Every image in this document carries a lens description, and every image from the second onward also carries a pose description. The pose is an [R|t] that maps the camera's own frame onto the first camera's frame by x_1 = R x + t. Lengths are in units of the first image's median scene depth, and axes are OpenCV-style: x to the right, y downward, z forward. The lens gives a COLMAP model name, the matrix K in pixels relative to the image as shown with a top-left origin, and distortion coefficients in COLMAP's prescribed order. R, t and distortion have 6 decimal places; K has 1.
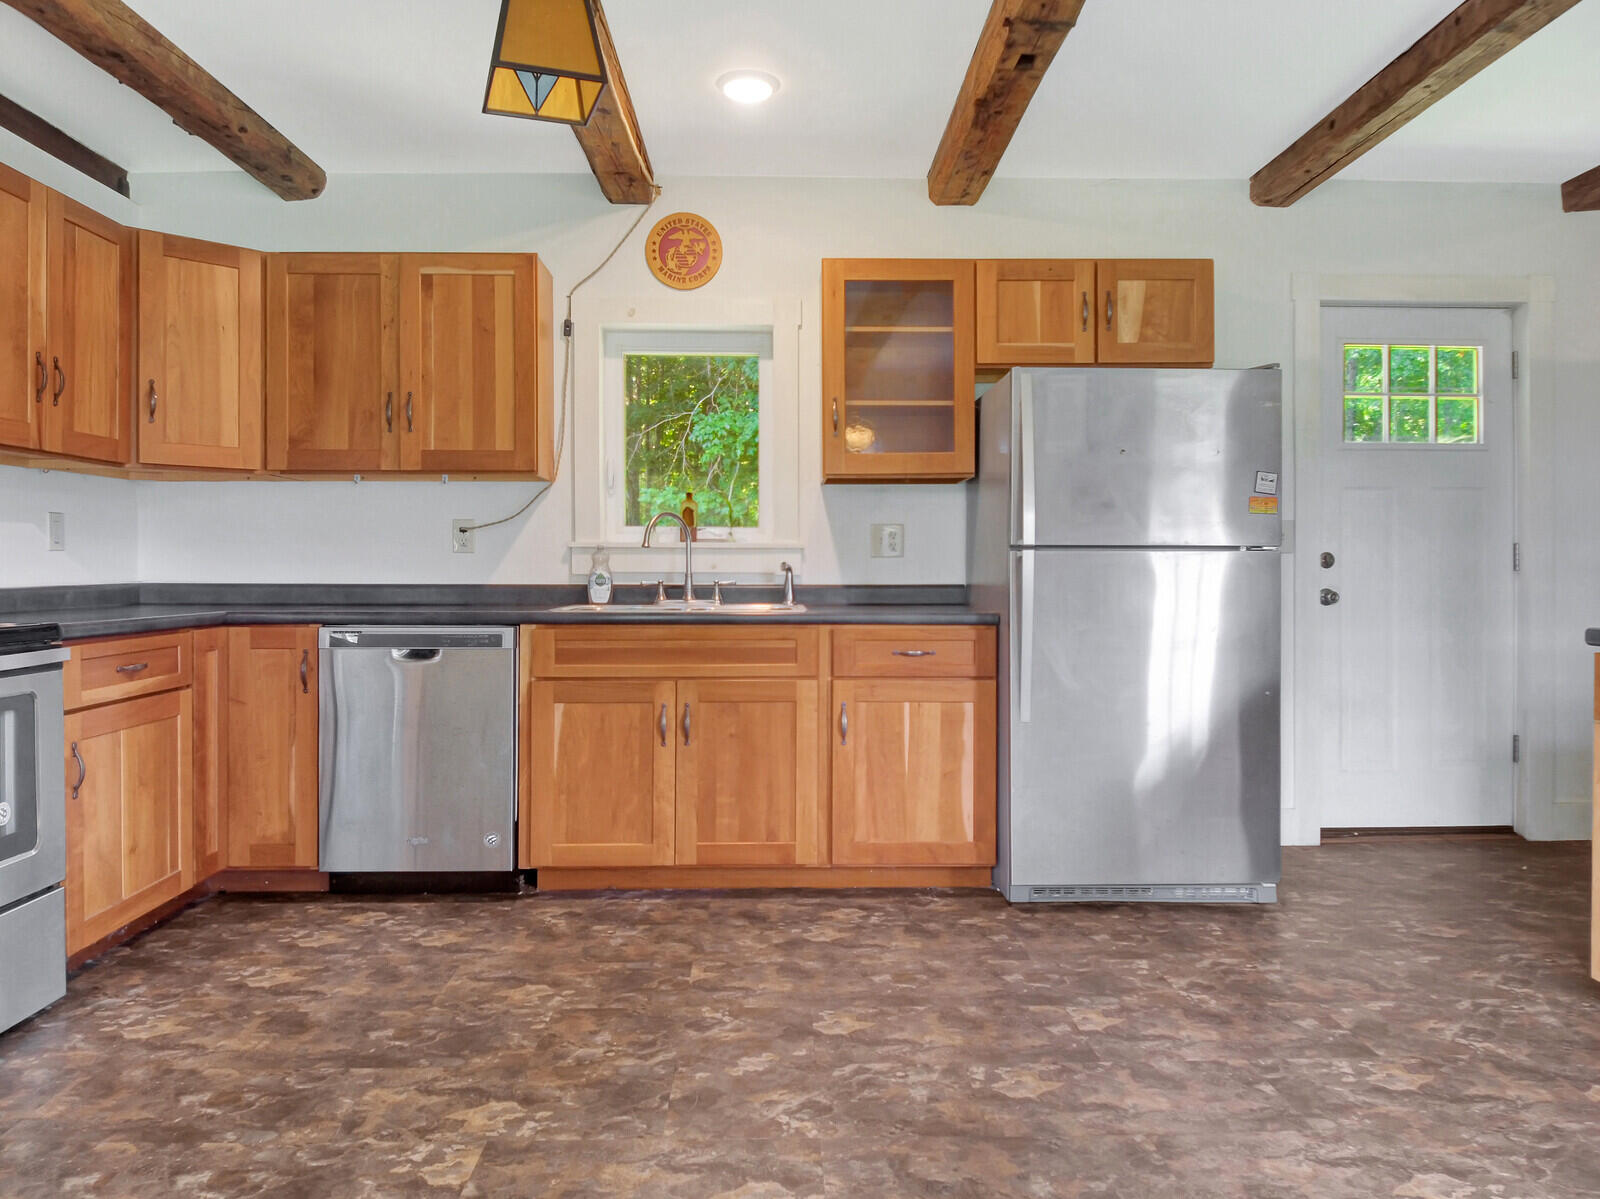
lens RADIAL K [[1115.5, 0, 795.9], [0, 1115.5, 563.8], [0, 0, 1]] dist [0.047308, -0.070229]
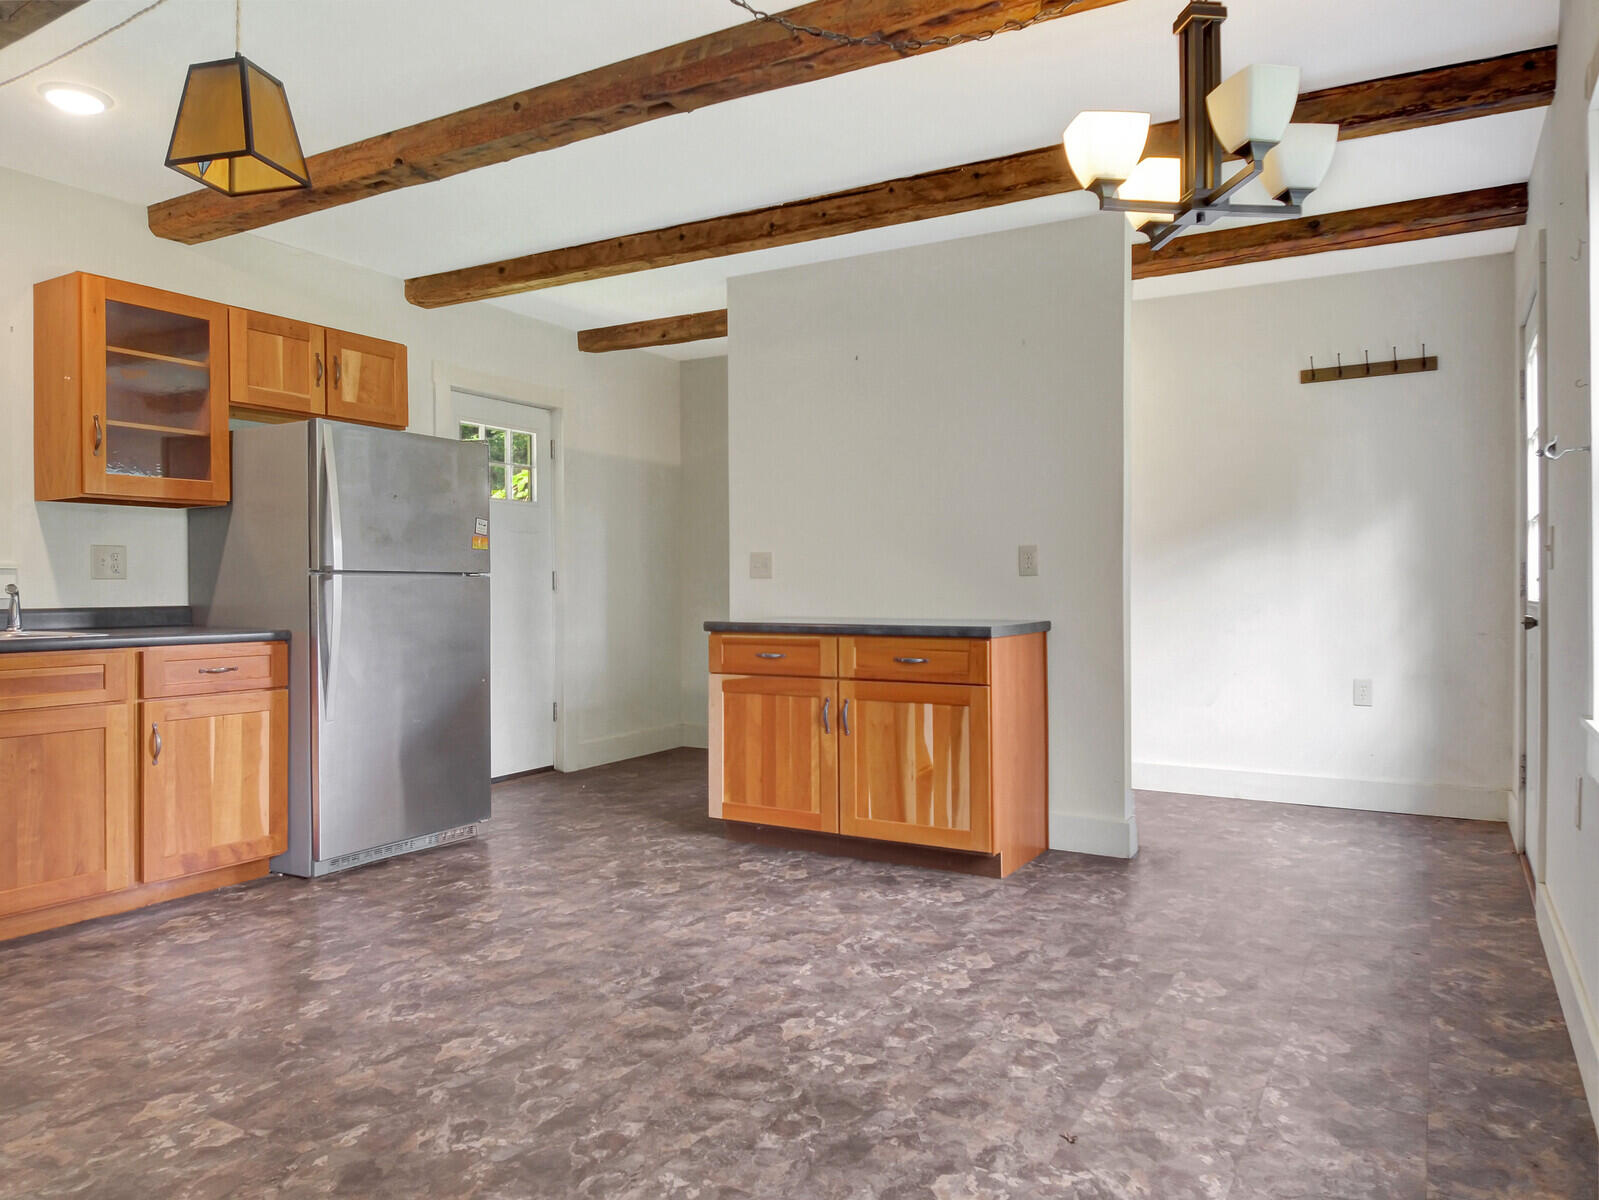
lens RADIAL K [[1109.9, 0, 806.7], [0, 1109.9, 583.4], [0, 0, 1]] dist [0.031765, -0.057702]
pose [[0.516719, -0.001167, 0.856154, -0.520741], [0.003190, 0.999995, -0.000562, -0.000727], [-0.856149, 0.003022, 0.516720, -0.035727]]
